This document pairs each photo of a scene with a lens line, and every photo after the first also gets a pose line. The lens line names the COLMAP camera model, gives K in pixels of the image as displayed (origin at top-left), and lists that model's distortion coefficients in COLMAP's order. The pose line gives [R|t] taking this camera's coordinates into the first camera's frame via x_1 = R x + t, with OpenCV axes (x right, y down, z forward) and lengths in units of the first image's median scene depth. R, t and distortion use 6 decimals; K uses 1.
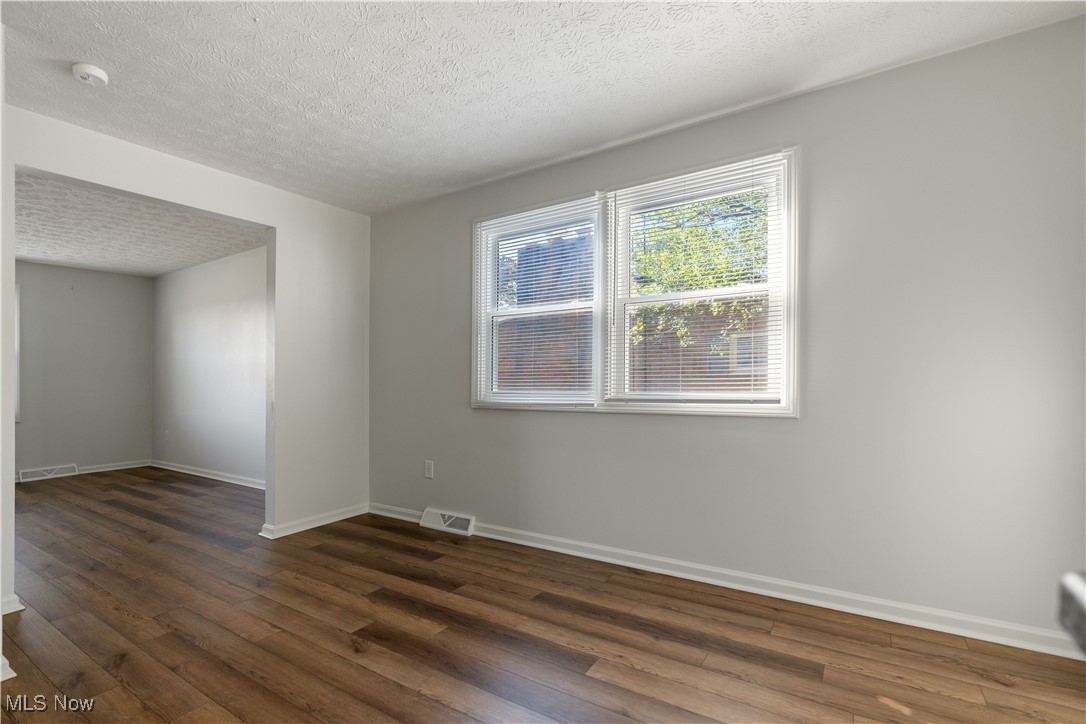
lens RADIAL K [[506.7, 0, 539.9], [0, 506.7, 393.1], [0, 0, 1]] dist [-0.001708, 0.000613]
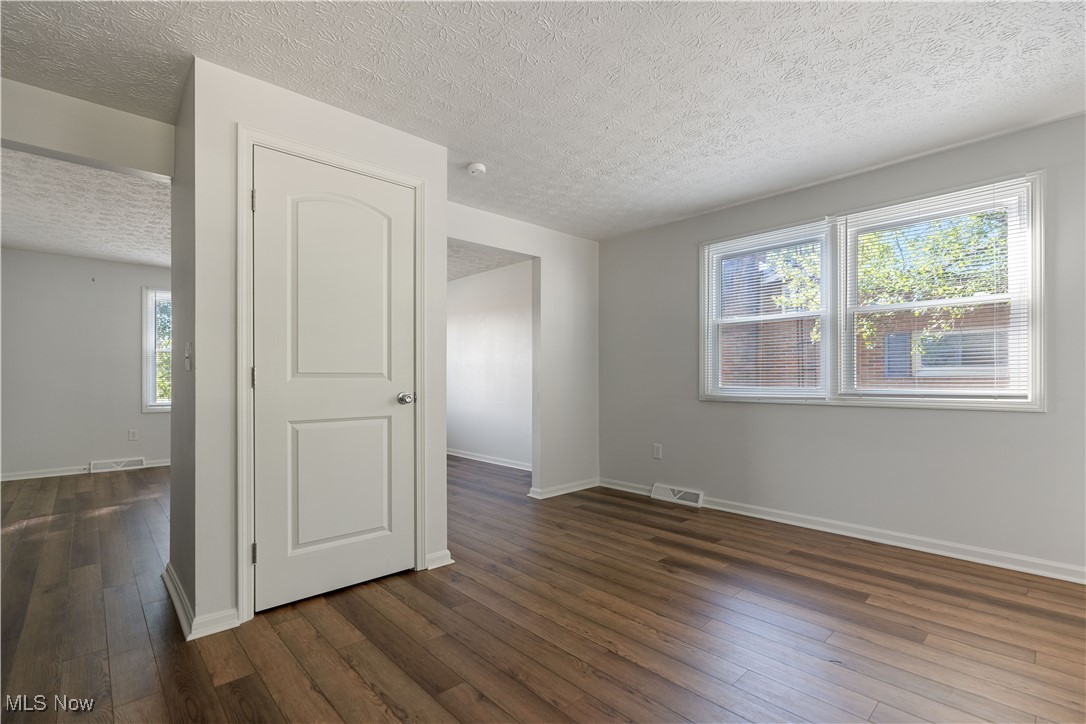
lens RADIAL K [[502.1, 0, 547.3], [0, 502.1, 380.2], [0, 0, 1]] dist [0.000831, 0.000913]
pose [[0.972253, 0.009780, -0.233726, -0.255723], [-0.015604, 0.999612, -0.023084, 0.018107], [0.233410, 0.026090, 0.972028, -0.286341]]
